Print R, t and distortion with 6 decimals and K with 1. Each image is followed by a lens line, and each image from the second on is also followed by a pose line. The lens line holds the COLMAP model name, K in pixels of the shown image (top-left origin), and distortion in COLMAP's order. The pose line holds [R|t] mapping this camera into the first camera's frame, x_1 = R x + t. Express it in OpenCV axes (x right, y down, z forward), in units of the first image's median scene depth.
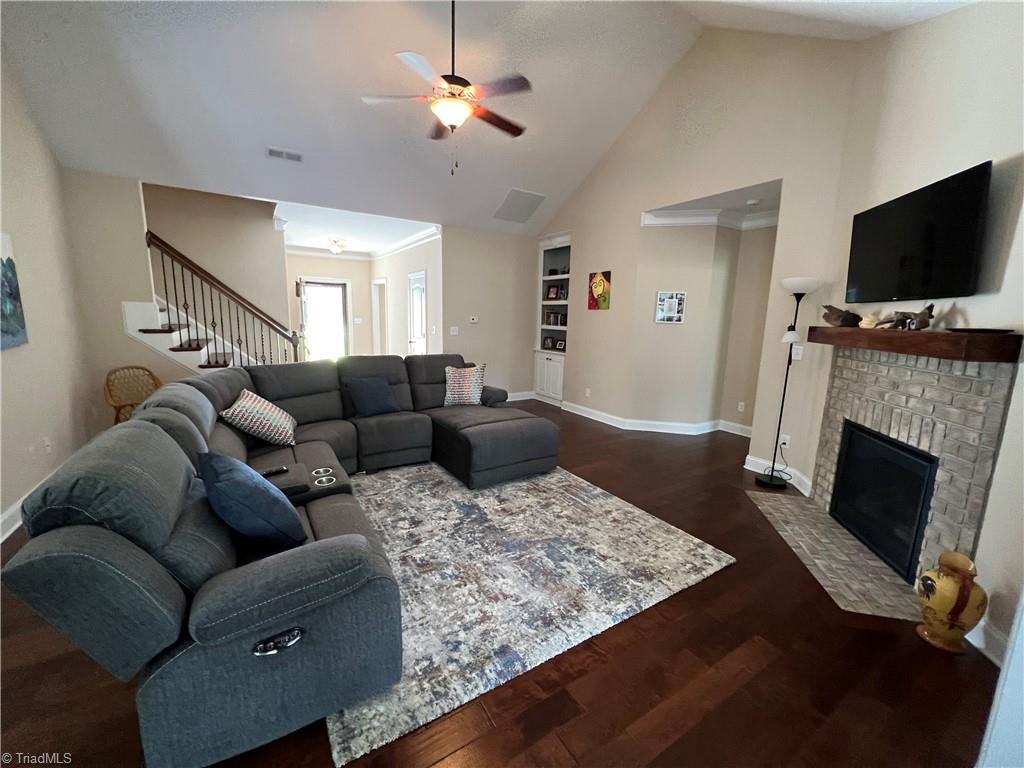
lens RADIAL K [[407.7, 0, 511.9], [0, 407.7, 384.8], [0, 0, 1]] dist [-0.001710, -0.000073]
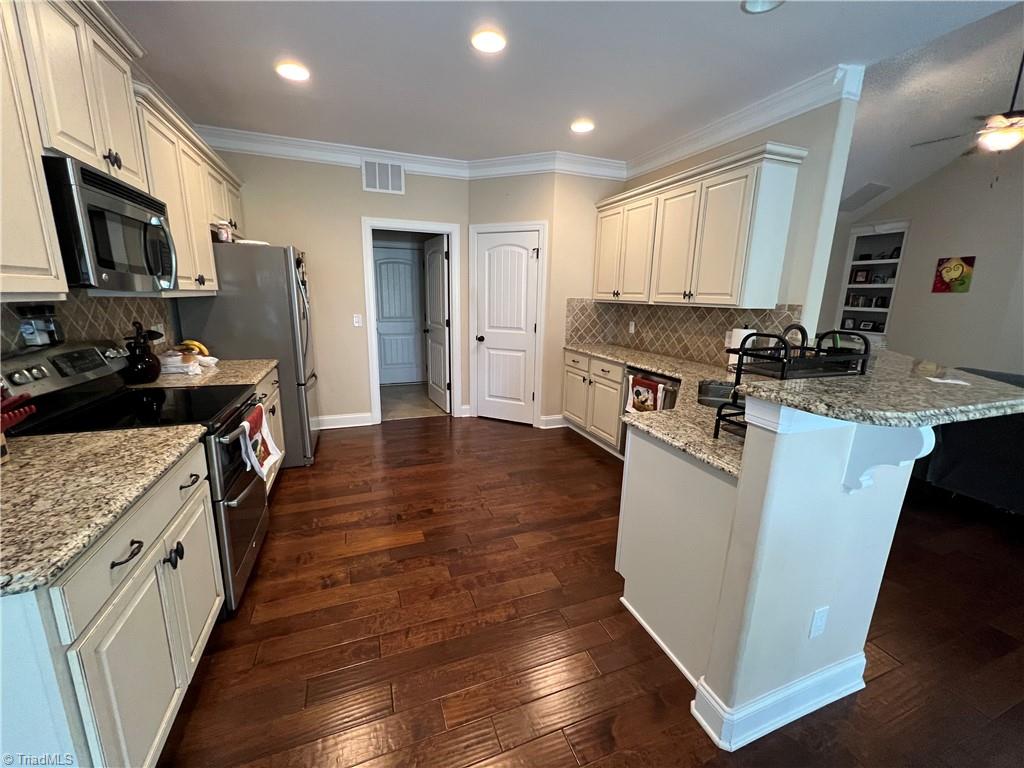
lens RADIAL K [[407.7, 0, 508.5], [0, 407.7, 383.8], [0, 0, 1]] dist [-0.001710, -0.000073]
pose [[0.978267, 0.032579, -0.204774, -0.727579], [-0.023487, 0.998634, 0.046677, 0.034644], [0.206015, -0.040853, 0.977696, -0.311972]]
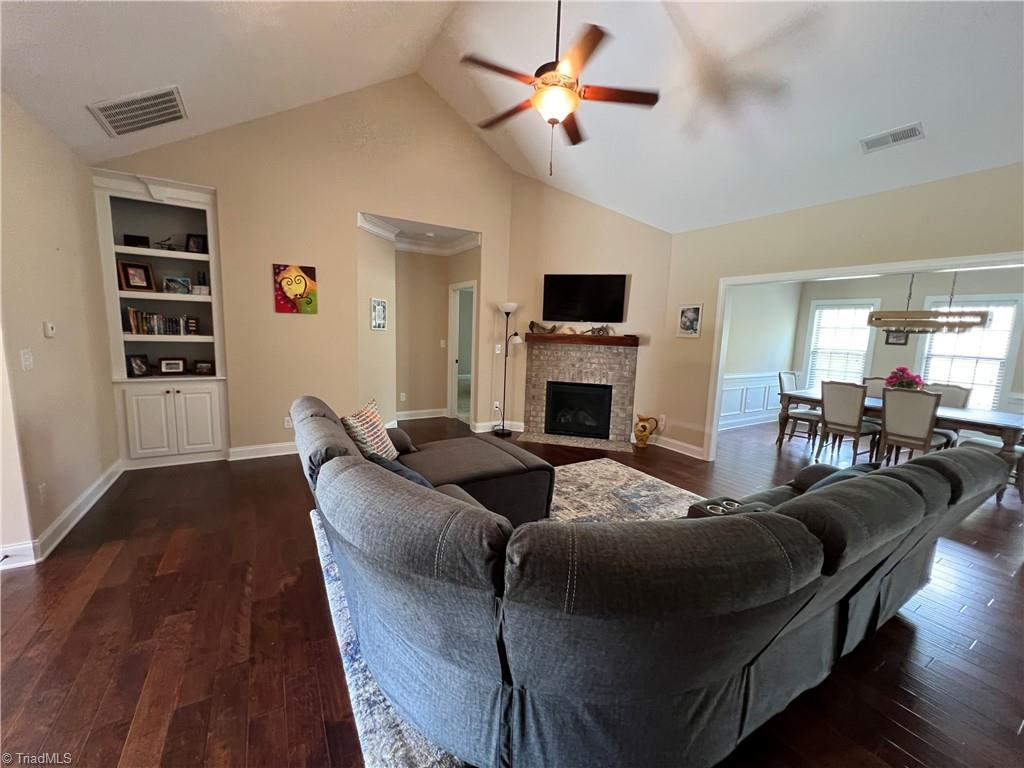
lens RADIAL K [[407.7, 0, 508.2], [0, 407.7, 383.5], [0, 0, 1]] dist [-0.001710, -0.000073]
pose [[0.024381, -0.158488, 0.987060, -0.591740], [0.134740, 0.978865, 0.153844, -0.123523], [-0.990581, 0.129246, 0.045221, 0.606050]]
